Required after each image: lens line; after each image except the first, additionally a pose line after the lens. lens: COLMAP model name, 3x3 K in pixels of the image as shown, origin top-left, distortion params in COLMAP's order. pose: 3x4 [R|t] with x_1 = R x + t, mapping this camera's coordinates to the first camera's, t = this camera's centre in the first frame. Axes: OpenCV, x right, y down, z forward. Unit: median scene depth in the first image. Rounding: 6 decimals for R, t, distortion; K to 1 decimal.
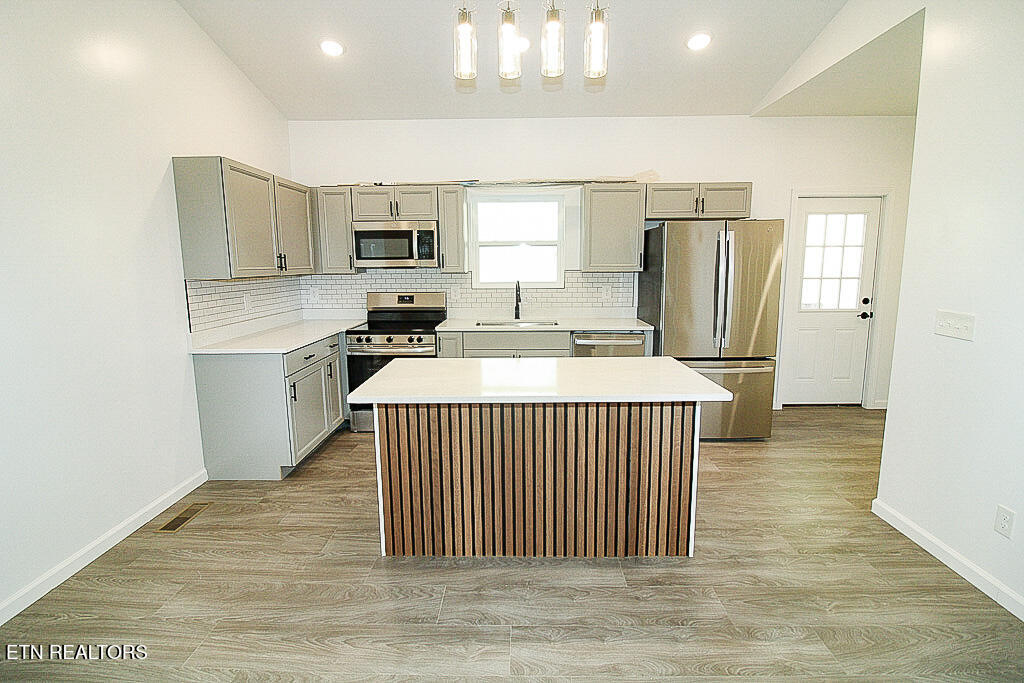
lens RADIAL K [[473.3, 0, 511.7], [0, 473.3, 327.5], [0, 0, 1]] dist [0.001955, -0.015458]
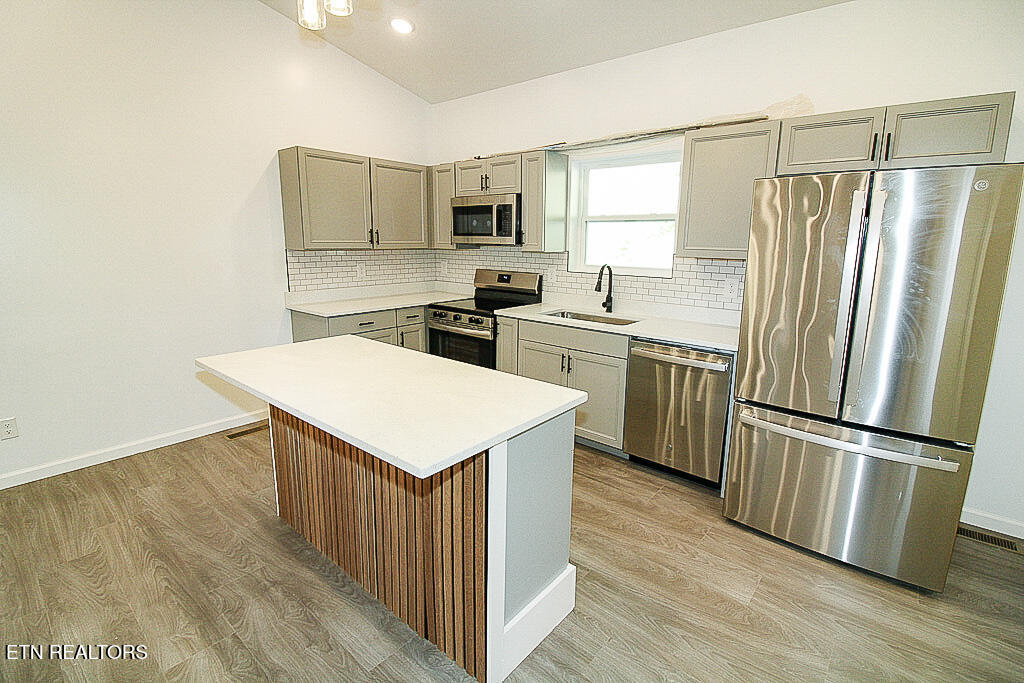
lens RADIAL K [[473.3, 0, 511.7], [0, 473.3, 327.5], [0, 0, 1]] dist [0.001955, -0.015458]
pose [[0.774884, 0.133411, -0.617864, 0.428048], [-0.104363, 0.991061, 0.083108, -0.046251], [0.623429, 0.000083, 0.781880, 0.288189]]
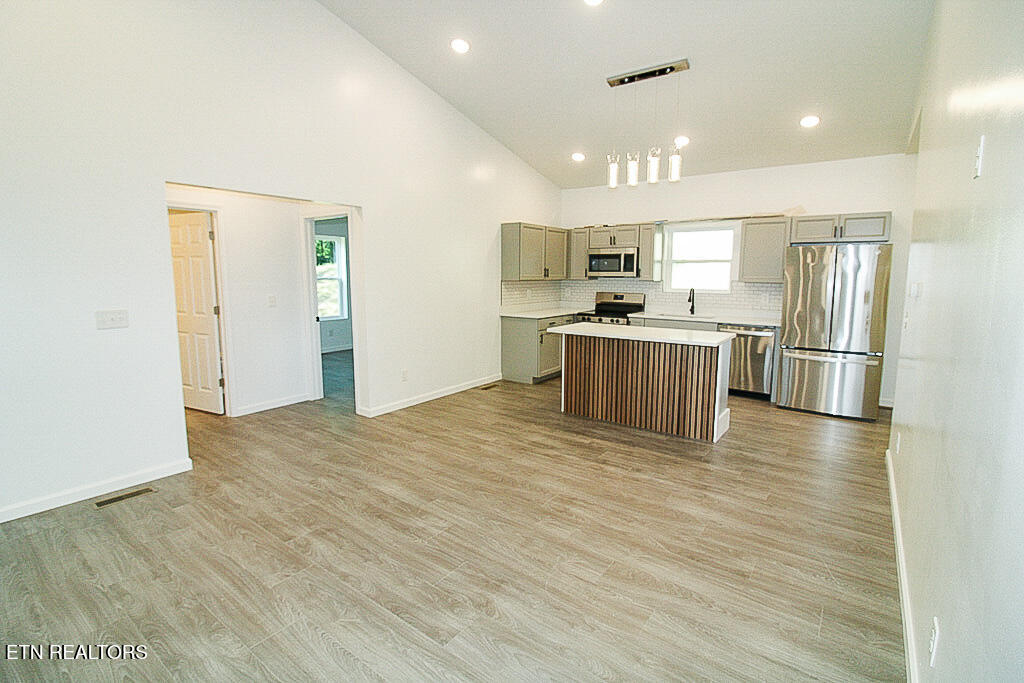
lens RADIAL K [[473.3, 0, 511.7], [0, 473.3, 327.5], [0, 0, 1]] dist [0.001955, -0.015458]
pose [[0.816842, 0.078992, -0.571428, 0.422525], [-0.091092, 0.995815, 0.007444, 0.065767], [0.569625, 0.045972, 0.820618, -0.517810]]
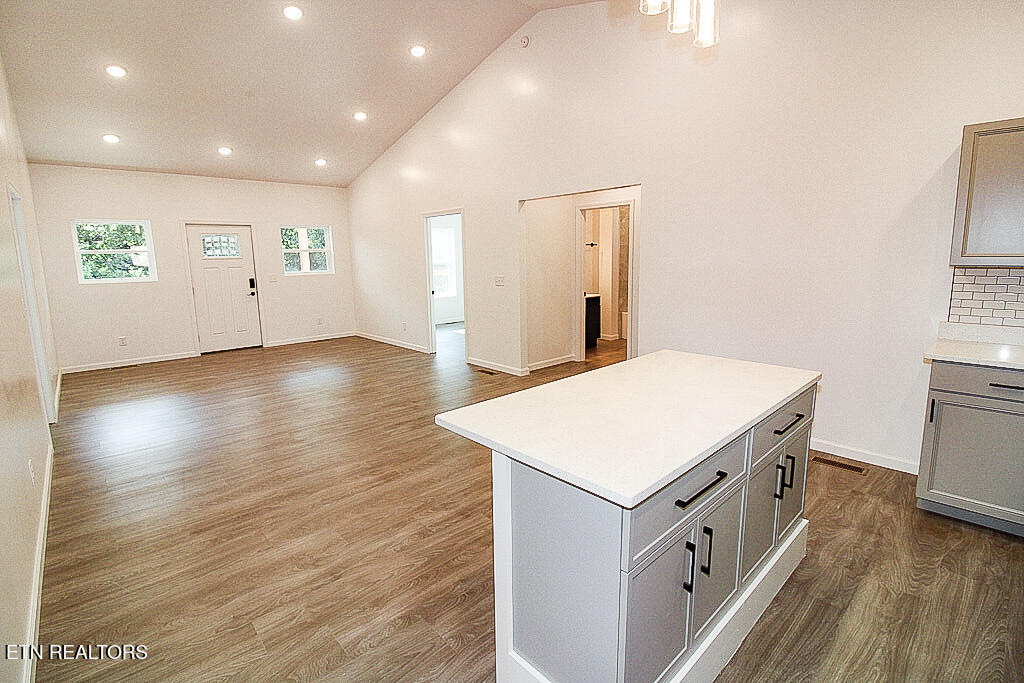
lens RADIAL K [[473.3, 0, 511.7], [0, 473.3, 327.5], [0, 0, 1]] dist [0.001955, -0.015458]
pose [[-0.717694, 0.124392, -0.685158, 0.443206], [-0.075125, 0.964343, 0.253770, -0.113773], [0.692294, 0.233602, -0.682758, 0.780369]]
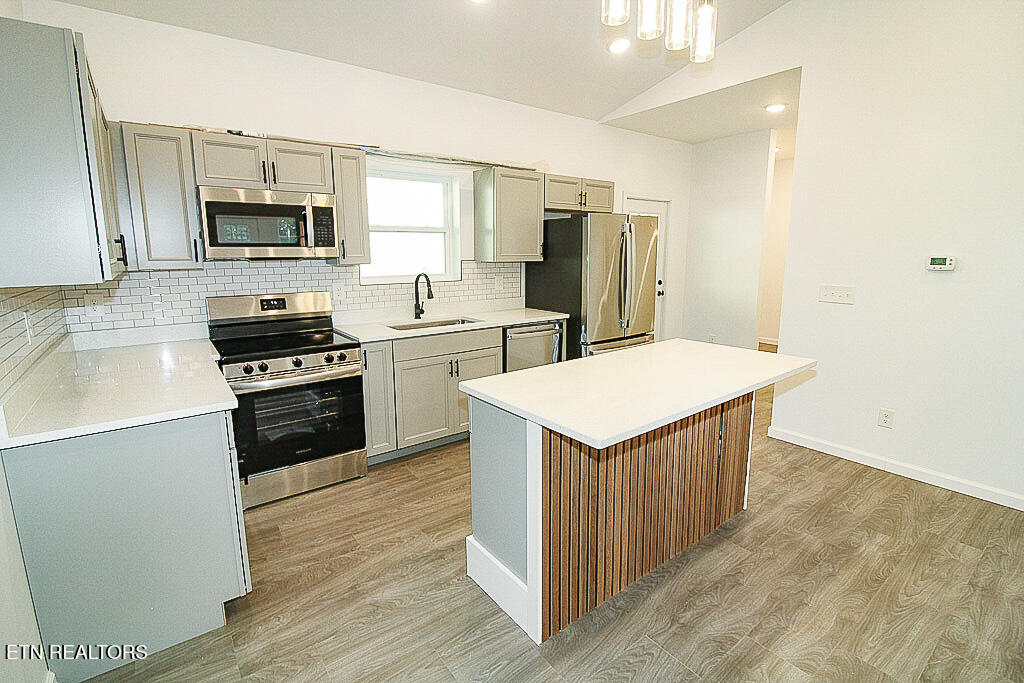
lens RADIAL K [[473.3, 0, 511.7], [0, 473.3, 327.5], [0, 0, 1]] dist [0.001955, -0.015458]
pose [[0.784074, -0.094741, 0.613394, -0.416445], [0.083520, 0.995398, 0.046983, -0.030969], [-0.615022, 0.014392, 0.788379, 0.251379]]
